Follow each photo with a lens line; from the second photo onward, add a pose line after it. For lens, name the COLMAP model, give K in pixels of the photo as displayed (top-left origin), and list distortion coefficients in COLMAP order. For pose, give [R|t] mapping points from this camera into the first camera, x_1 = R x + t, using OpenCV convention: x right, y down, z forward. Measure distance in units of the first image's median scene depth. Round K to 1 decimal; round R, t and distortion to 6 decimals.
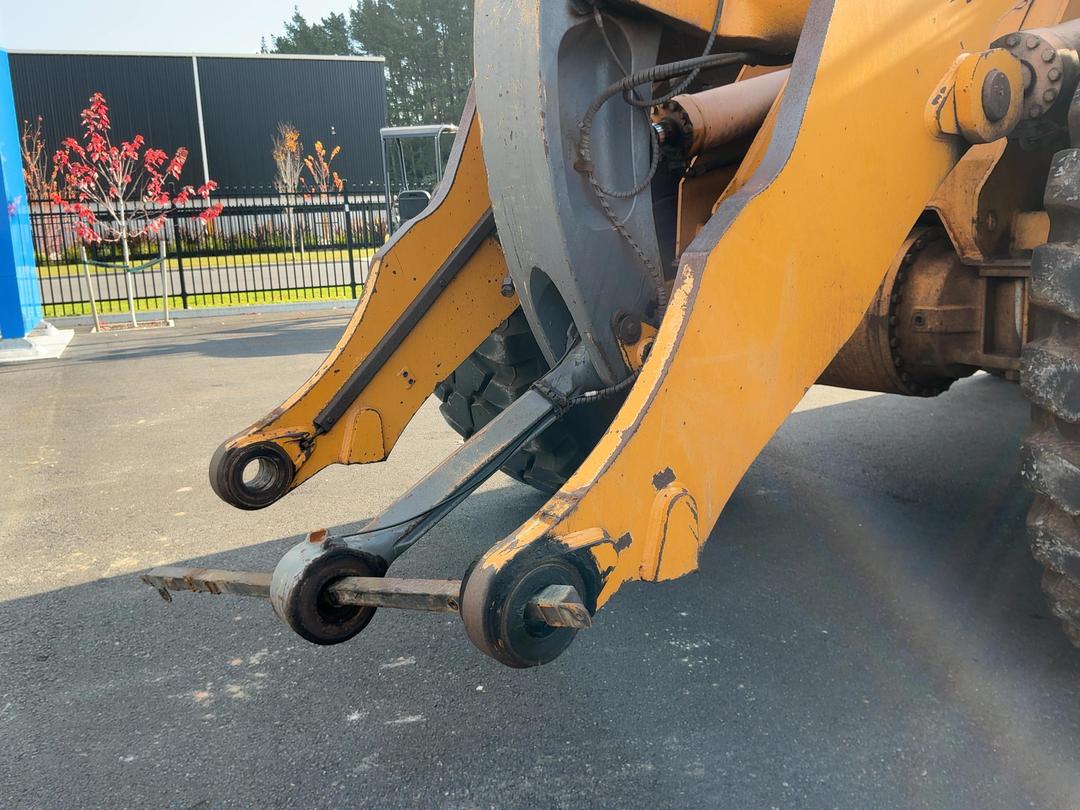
lens RADIAL K [[899.9, 0, 535.0], [0, 899.9, 402.6], [0, 0, 1]] dist [0.140218, -0.290127]
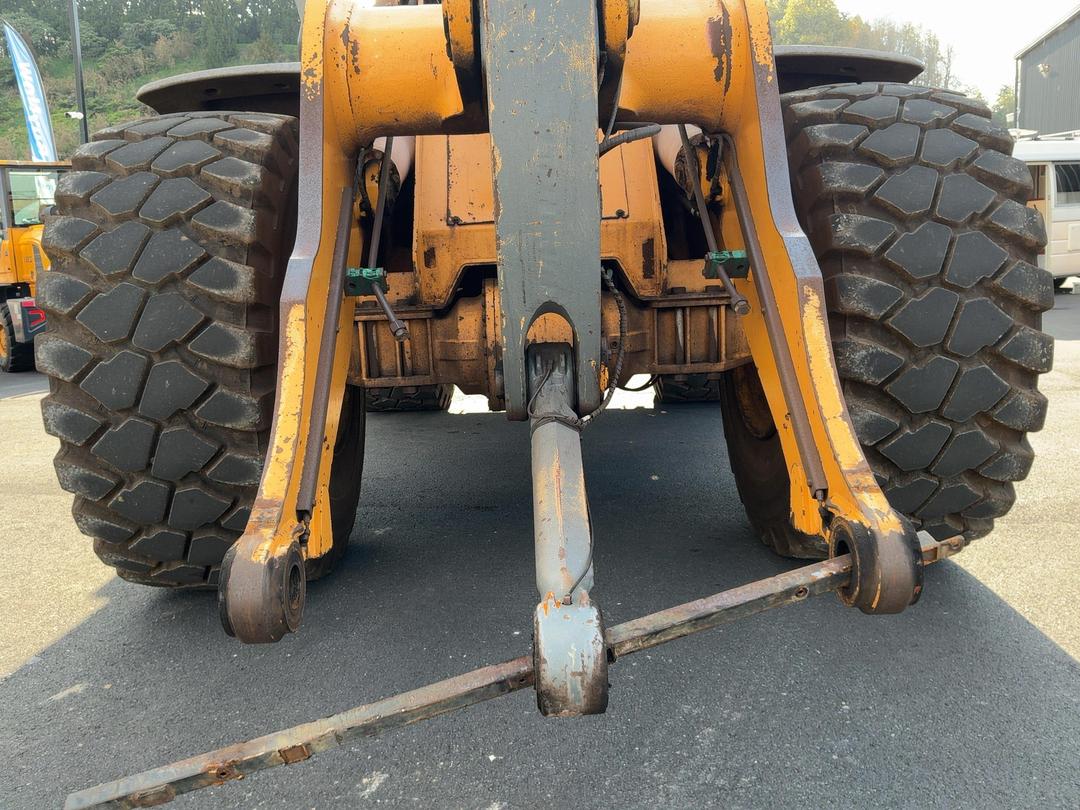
lens RADIAL K [[899.9, 0, 535.0], [0, 899.9, 402.6], [0, 0, 1]] dist [0.140218, -0.290127]
pose [[0.606164, -0.108469, 0.787908, -0.909243], [0.165841, 0.986119, 0.008168, -0.052807], [-0.777857, 0.125717, 0.615739, 0.437808]]
